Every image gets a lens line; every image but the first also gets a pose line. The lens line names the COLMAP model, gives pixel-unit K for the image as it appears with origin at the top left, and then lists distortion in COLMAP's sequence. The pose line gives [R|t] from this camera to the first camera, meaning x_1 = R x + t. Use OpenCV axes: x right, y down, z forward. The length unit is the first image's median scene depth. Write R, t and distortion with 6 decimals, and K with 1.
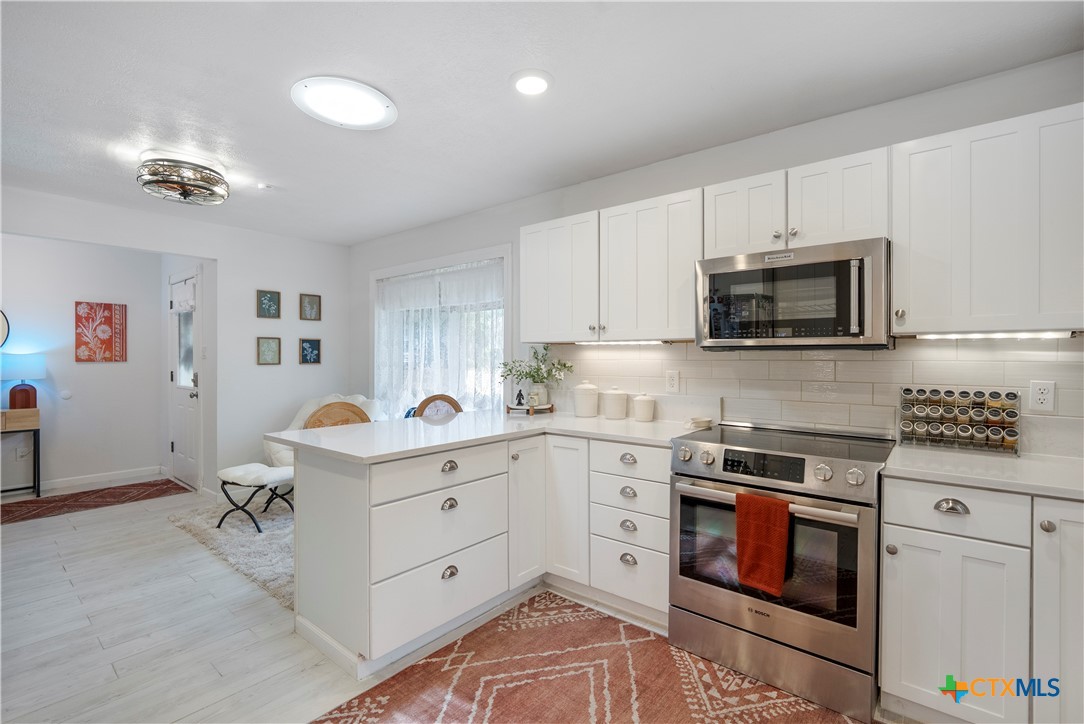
lens RADIAL K [[492.5, 0, 544.3], [0, 492.5, 359.4], [0, 0, 1]] dist [-0.000840, 0.000100]
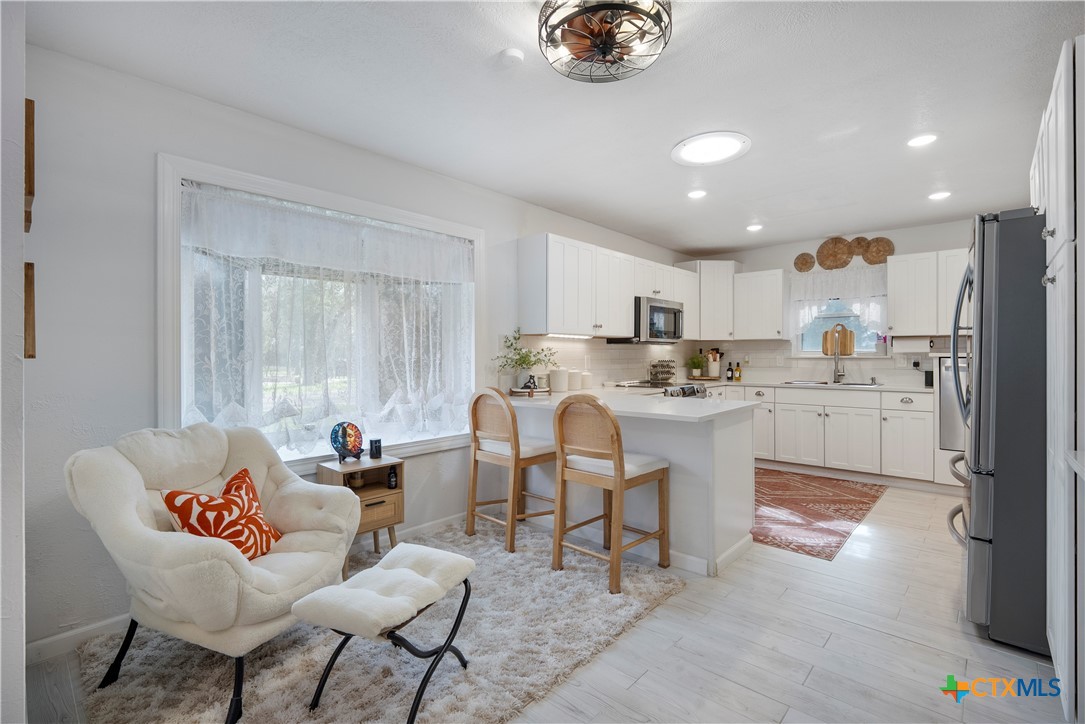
lens RADIAL K [[493.0, 0, 544.3], [0, 493.0, 356.8], [0, 0, 1]] dist [-0.000840, 0.000100]
pose [[0.059224, -0.012671, 0.998164, -1.589730], [0.001810, 0.999919, 0.012586, 0.008085], [-0.998243, 0.001061, 0.059243, 1.242497]]
